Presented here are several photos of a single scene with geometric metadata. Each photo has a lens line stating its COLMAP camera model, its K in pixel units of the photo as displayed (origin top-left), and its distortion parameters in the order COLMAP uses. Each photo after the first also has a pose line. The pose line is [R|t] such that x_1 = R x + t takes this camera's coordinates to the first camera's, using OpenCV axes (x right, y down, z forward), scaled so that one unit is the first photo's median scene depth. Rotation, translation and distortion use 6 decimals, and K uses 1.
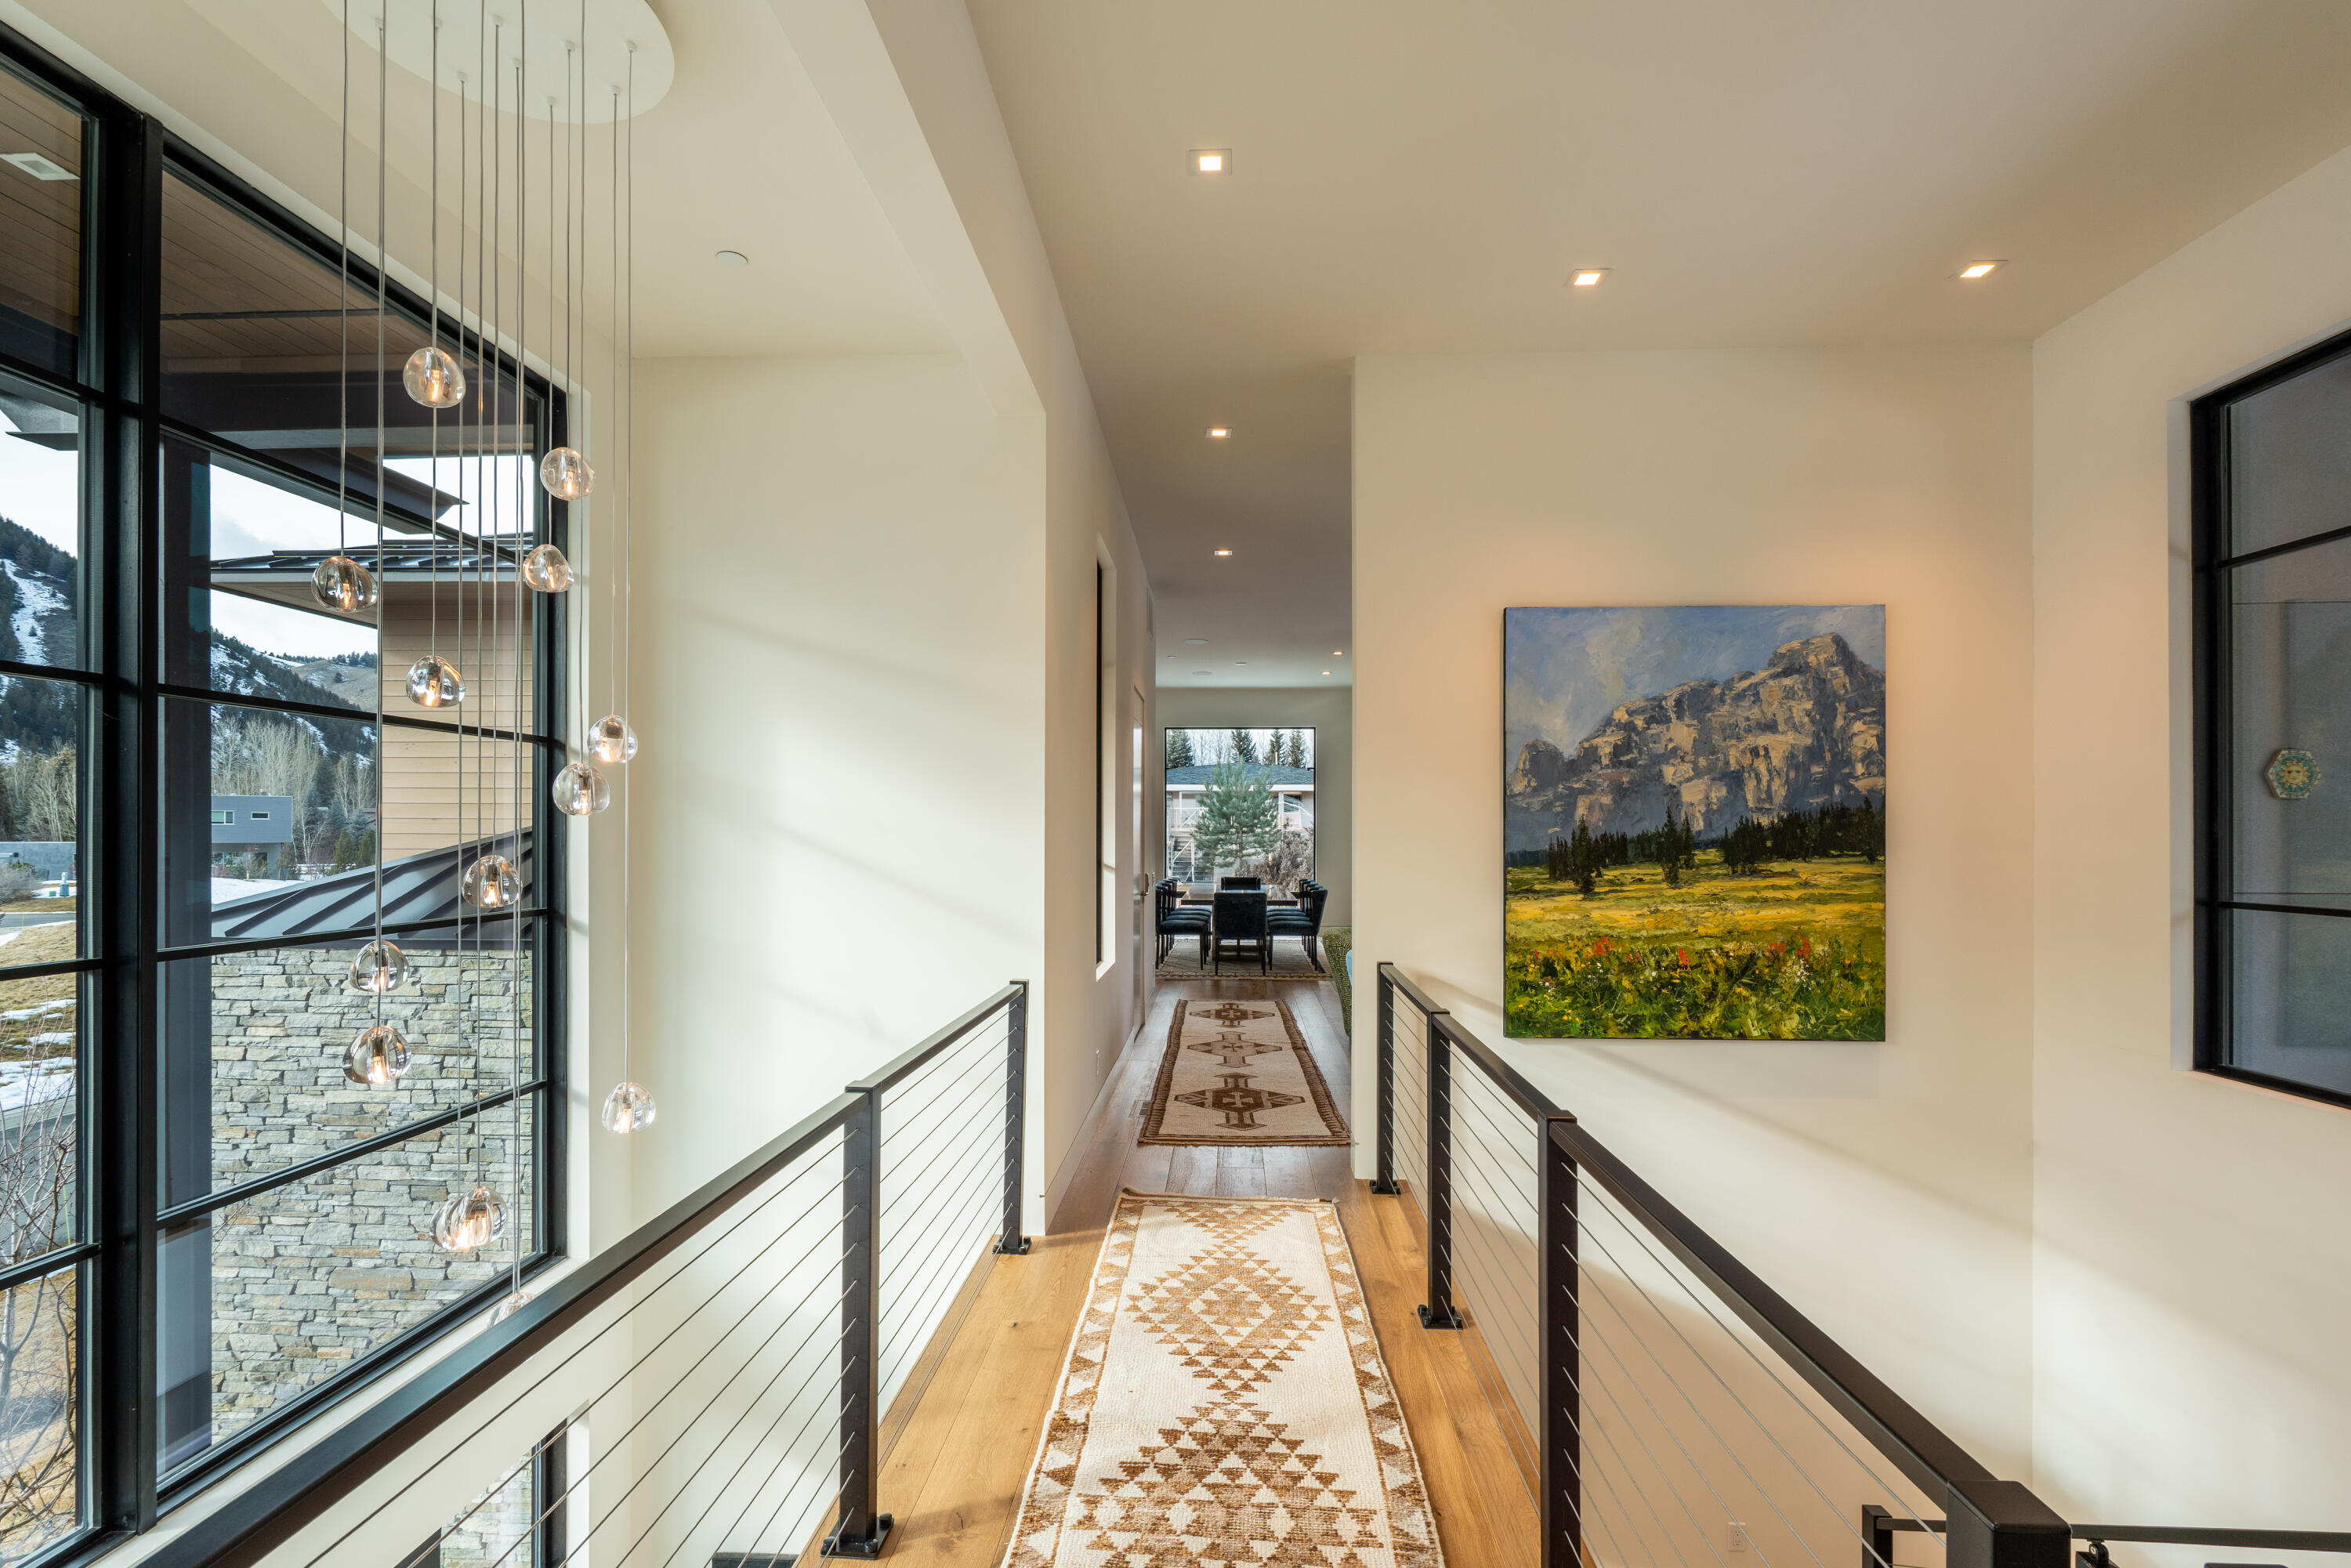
lens RADIAL K [[1085.5, 0, 1185.2], [0, 1085.5, 832.4], [0, 0, 1]] dist [-0.005302, -0.000044]
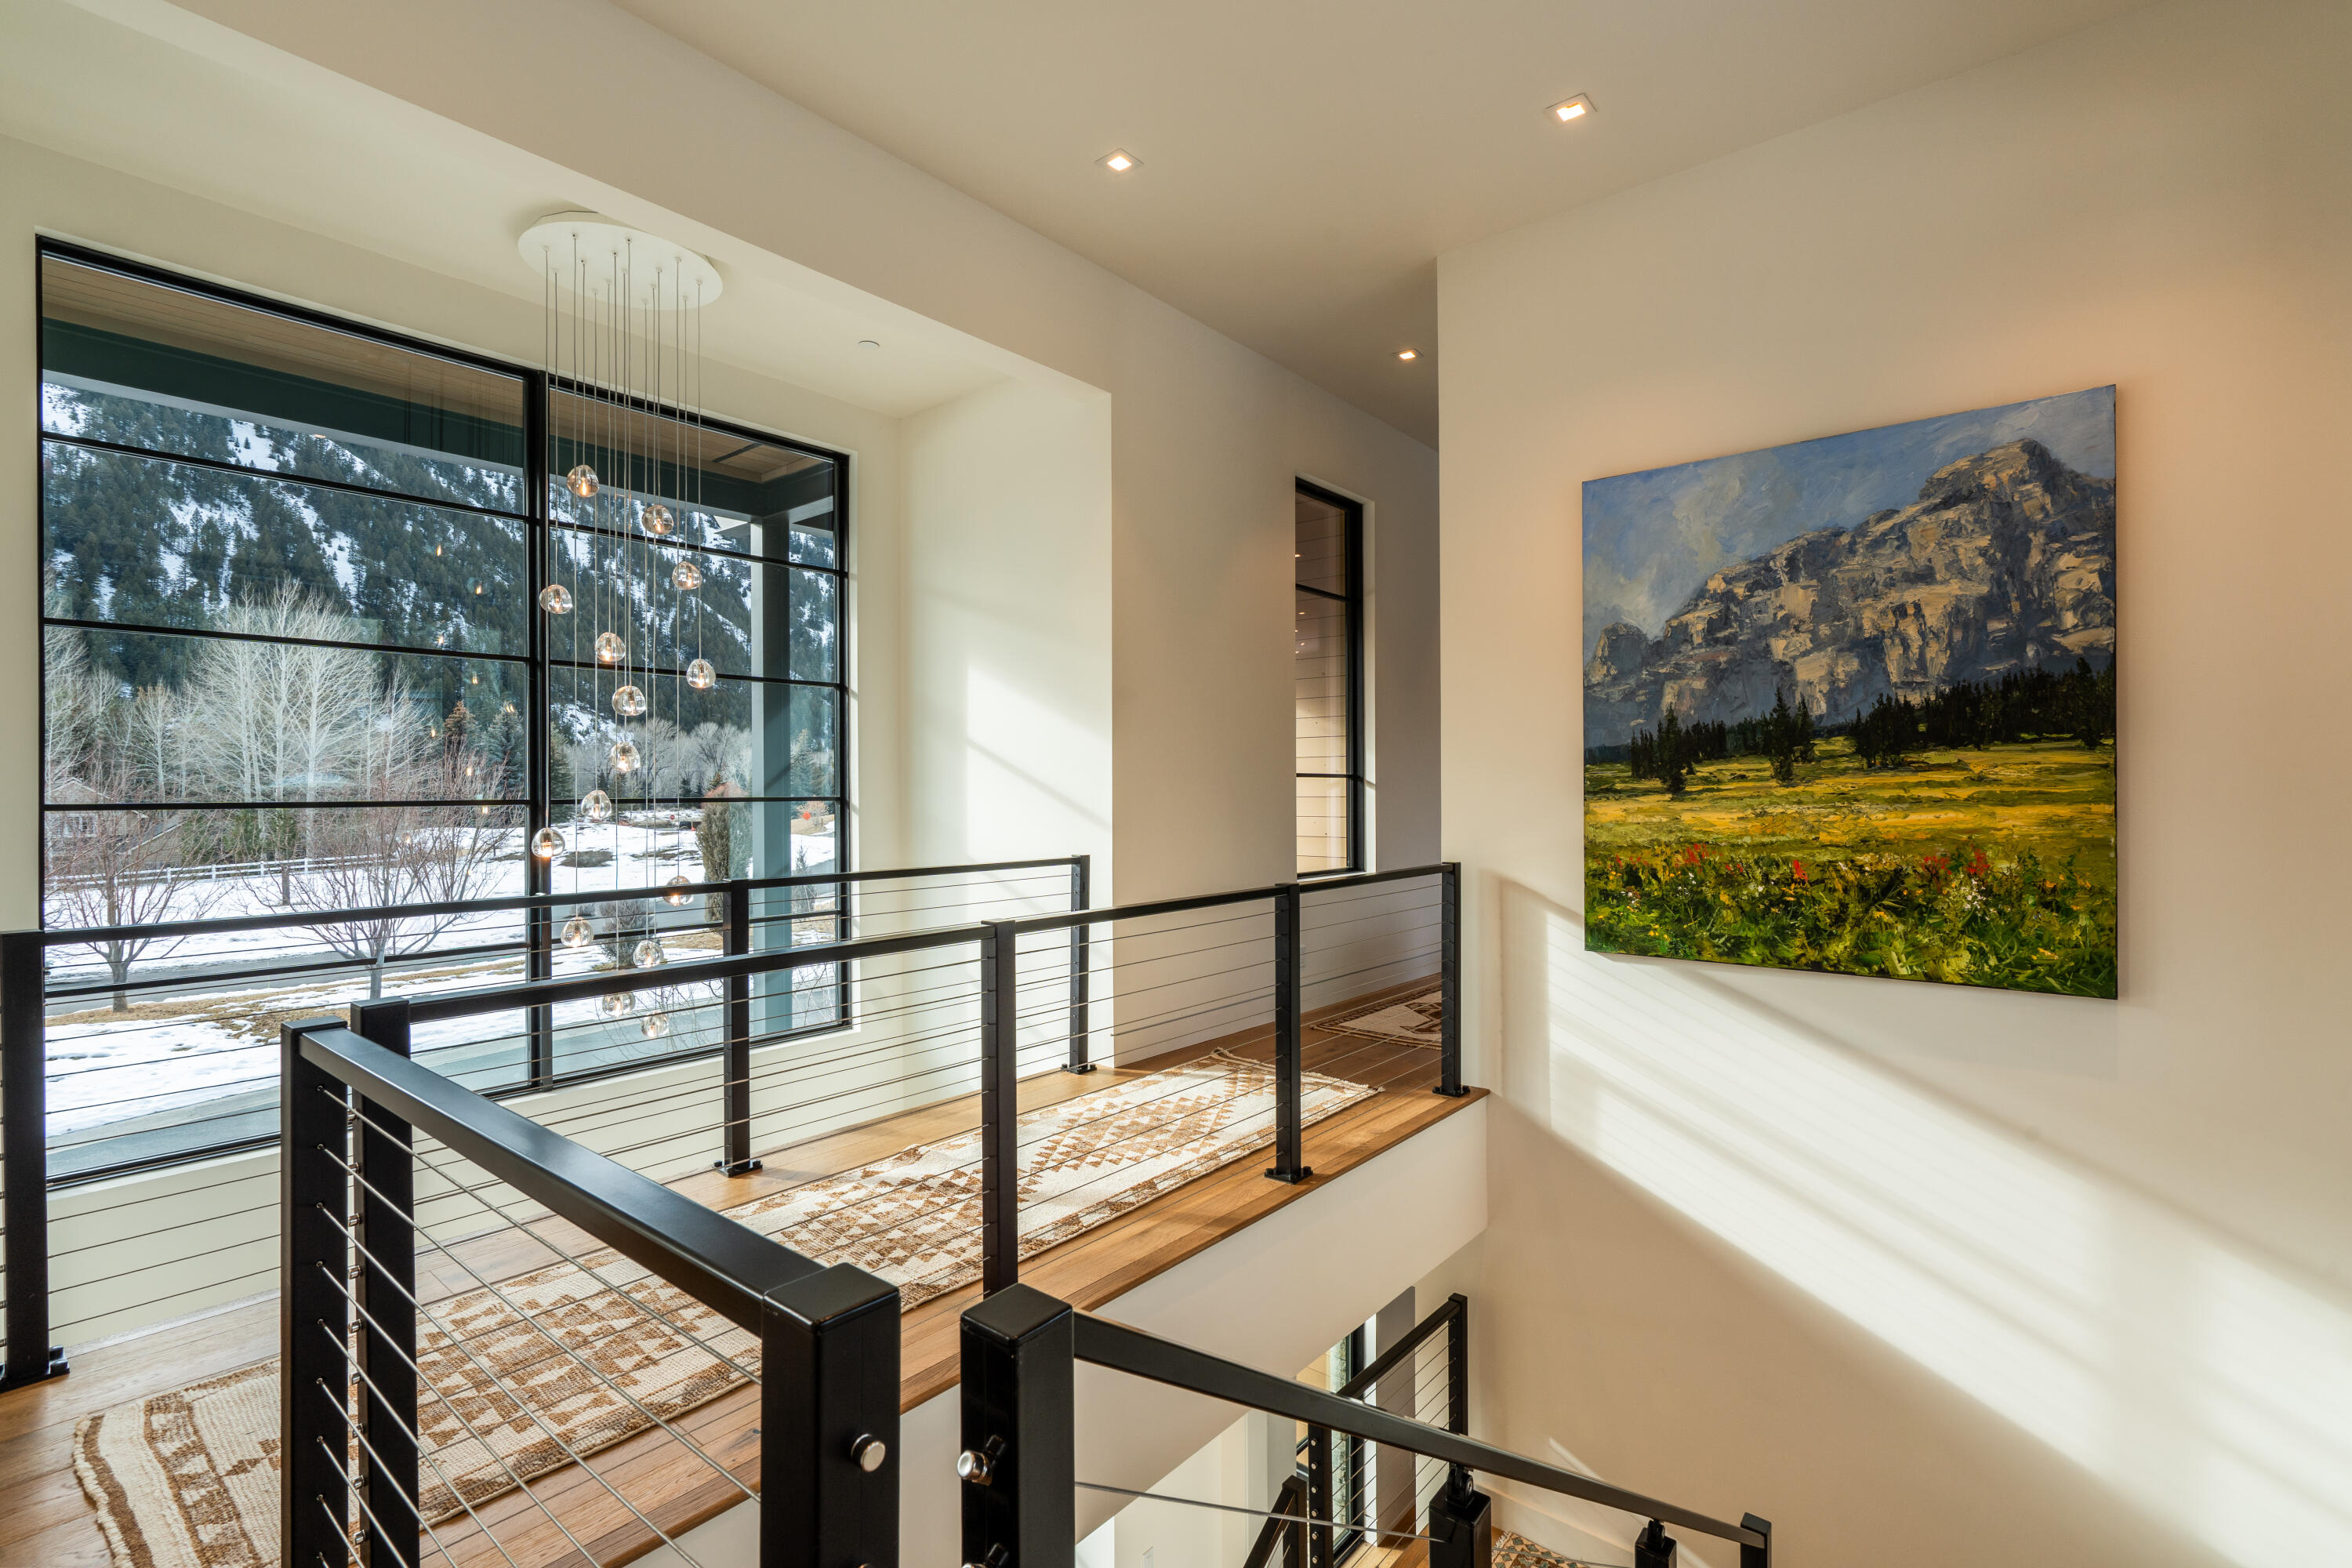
lens RADIAL K [[1086.0, 0, 1195.6], [0, 1086.0, 789.3], [0, 0, 1]] dist [-0.004602, 0.002107]
pose [[0.798880, -0.005070, -0.601469, 0.589319], [0.005537, 0.999984, -0.001075, 0.052307], [0.601464, -0.002472, 0.798896, 0.069161]]
